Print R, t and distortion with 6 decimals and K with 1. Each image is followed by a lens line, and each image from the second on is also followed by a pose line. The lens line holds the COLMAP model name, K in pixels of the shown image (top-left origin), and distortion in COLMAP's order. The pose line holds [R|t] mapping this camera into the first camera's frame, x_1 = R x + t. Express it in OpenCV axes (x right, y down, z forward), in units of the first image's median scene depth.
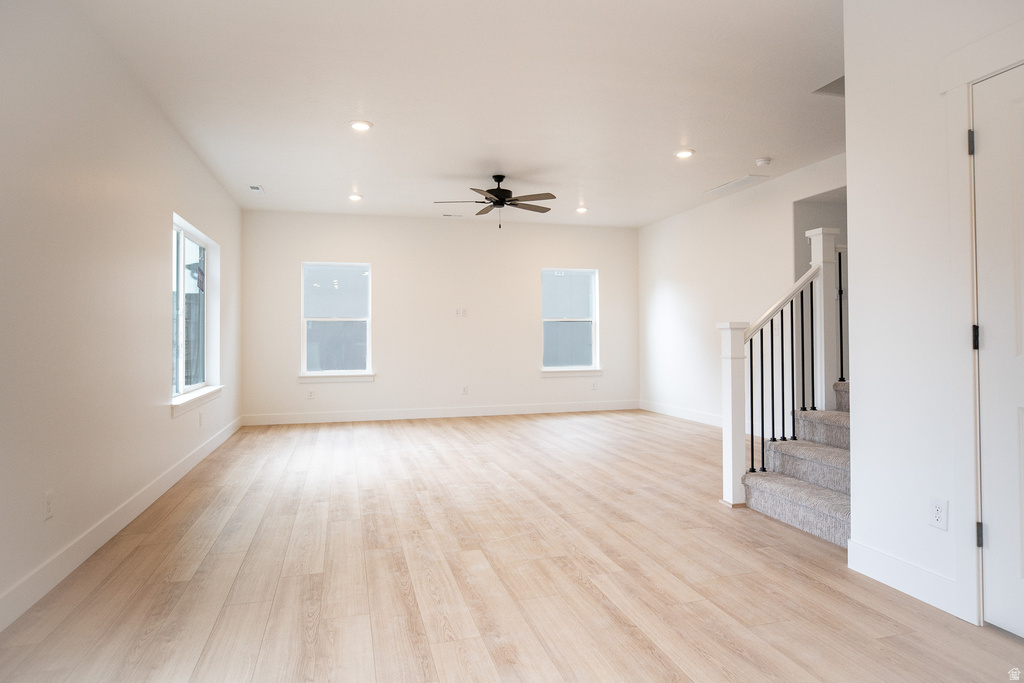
lens RADIAL K [[592.8, 0, 510.5], [0, 592.8, 340.1], [0, 0, 1]] dist [0.001213, 0.000411]
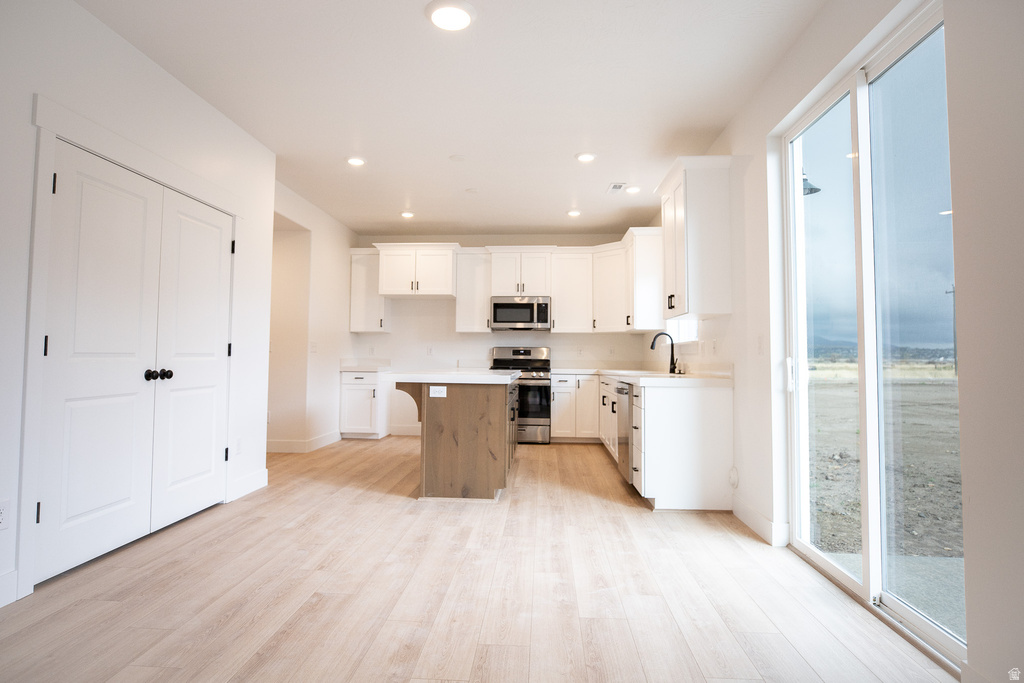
lens RADIAL K [[592.8, 0, 511.1], [0, 592.8, 339.8], [0, 0, 1]] dist [0.001213, 0.000411]
pose [[-0.949752, 0.009215, 0.312866, -0.510140], [-0.002841, 0.999272, -0.038056, 0.025870], [-0.312989, -0.037032, -0.949034, 1.947766]]
